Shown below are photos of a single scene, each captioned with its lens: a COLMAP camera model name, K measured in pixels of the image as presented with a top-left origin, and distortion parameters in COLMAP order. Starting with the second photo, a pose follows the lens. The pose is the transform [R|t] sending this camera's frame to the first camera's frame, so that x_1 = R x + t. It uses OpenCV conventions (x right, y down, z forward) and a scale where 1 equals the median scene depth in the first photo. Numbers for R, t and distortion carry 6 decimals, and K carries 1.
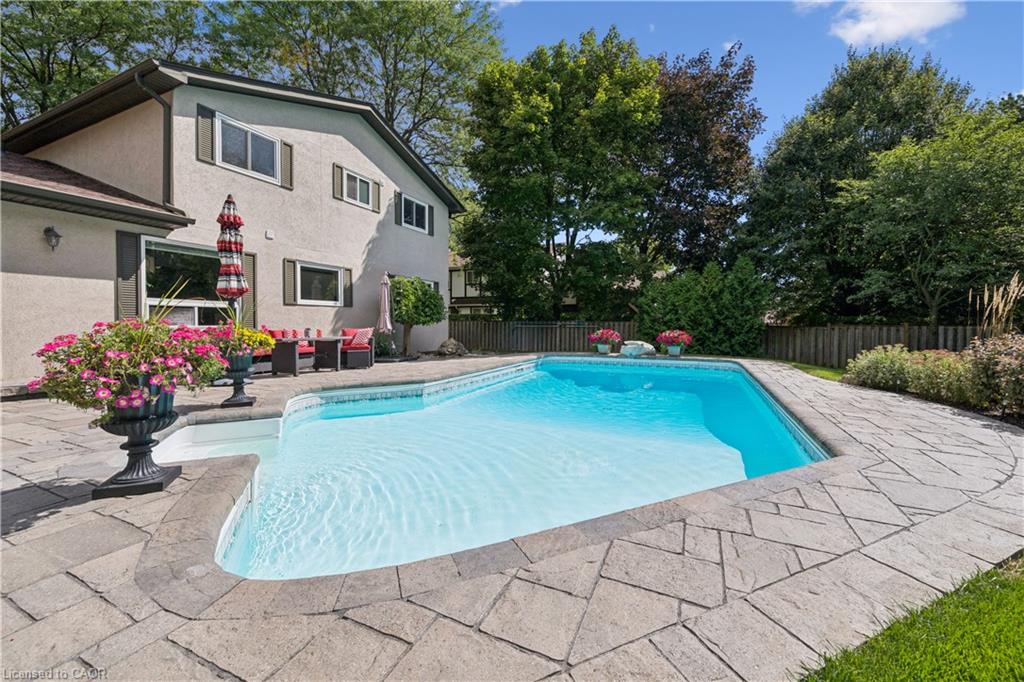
lens RADIAL K [[400.5, 0, 512.5], [0, 400.5, 335.3], [0, 0, 1]] dist [-0.002240, -0.000273]
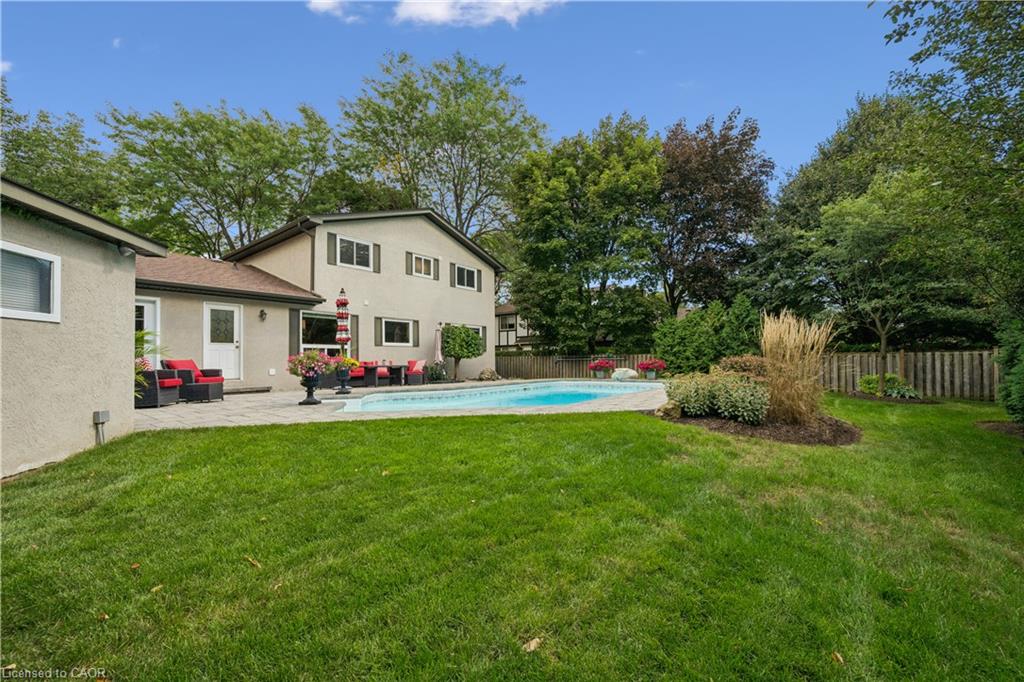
lens RADIAL K [[400.5, 0, 512.1], [0, 400.5, 360.9], [0, 0, 1]] dist [-0.002240, -0.000273]
pose [[0.972489, -0.015046, -0.232462, 0.265463], [0.008072, 0.999489, -0.030924, 0.028877], [0.232809, 0.028197, 0.972114, -0.334954]]
